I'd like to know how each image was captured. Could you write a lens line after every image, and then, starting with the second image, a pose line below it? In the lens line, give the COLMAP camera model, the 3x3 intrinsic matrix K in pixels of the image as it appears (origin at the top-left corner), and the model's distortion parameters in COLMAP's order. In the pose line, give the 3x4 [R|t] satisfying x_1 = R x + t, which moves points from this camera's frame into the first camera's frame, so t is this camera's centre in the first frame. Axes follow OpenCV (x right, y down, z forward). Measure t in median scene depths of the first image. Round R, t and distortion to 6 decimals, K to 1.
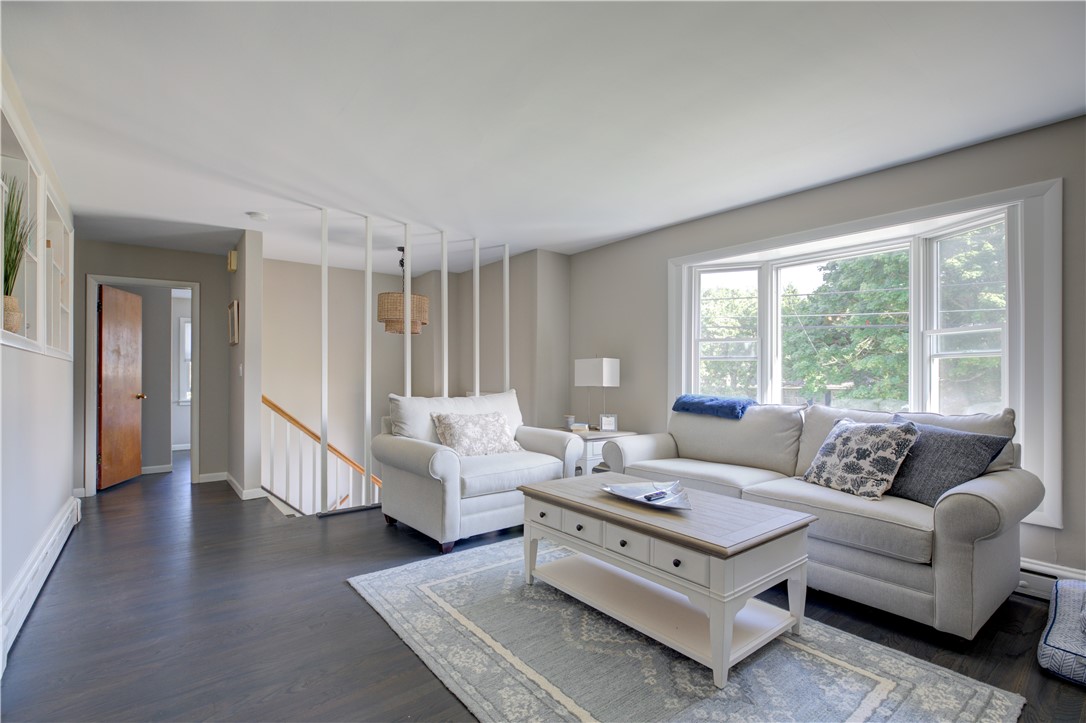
lens RADIAL K [[498.9, 0, 552.9], [0, 498.9, 377.8], [0, 0, 1]] dist [-0.003134, 0.000245]
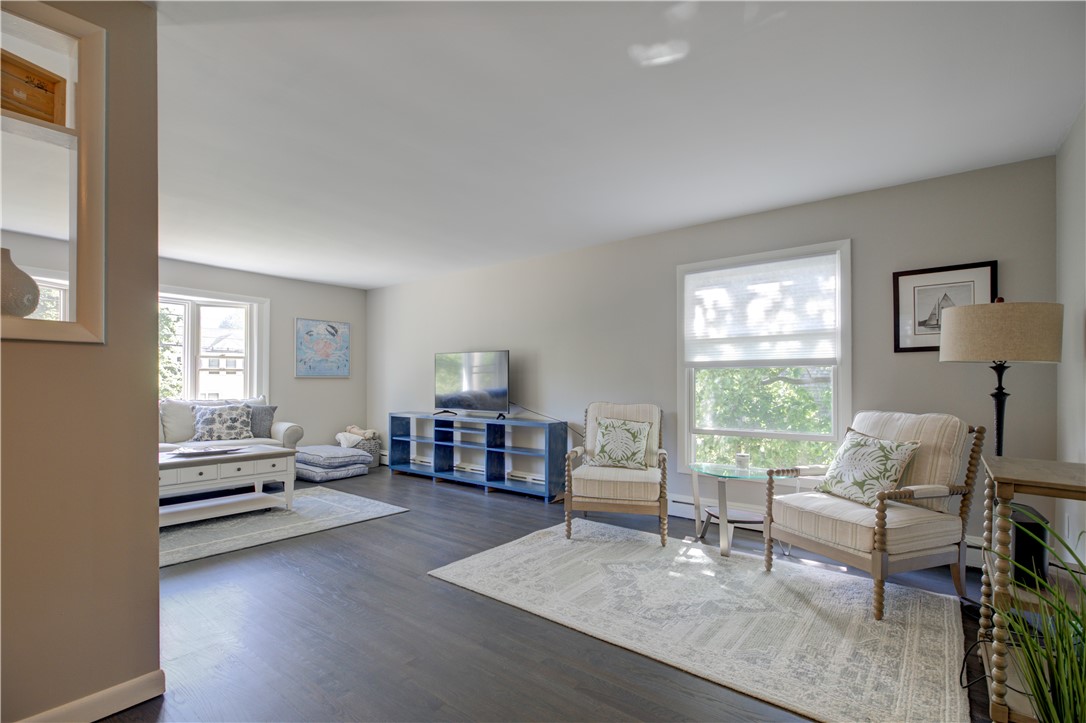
lens RADIAL K [[498.9, 0, 522.0], [0, 498.9, 379.2], [0, 0, 1]] dist [-0.003134, 0.000245]
pose [[-0.194342, 0.005667, 0.980917, -1.666653], [-0.000911, 0.999982, -0.005958, -0.001146], [-0.980933, -0.002052, -0.194333, 0.266602]]
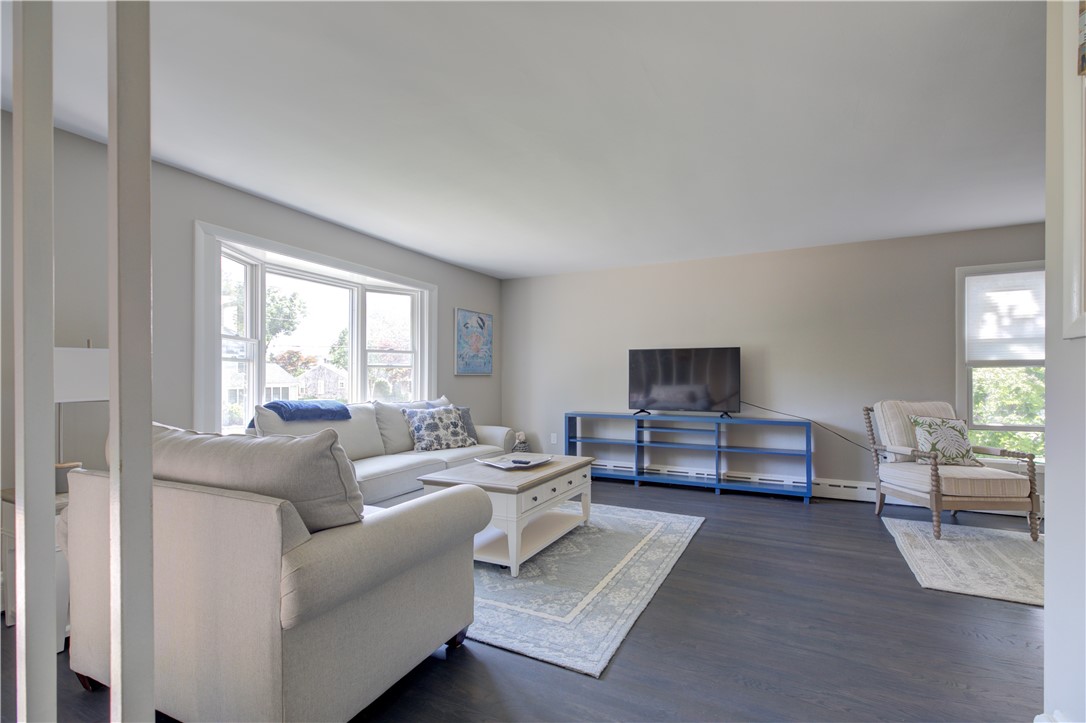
lens RADIAL K [[498.9, 0, 520.8], [0, 498.9, 370.7], [0, 0, 1]] dist [-0.003134, 0.000245]
pose [[-0.375234, 0.012461, 0.926846, -1.143628], [0.001199, 0.999915, -0.012958, -0.014116], [-0.926929, -0.003751, -0.375217, 1.523155]]
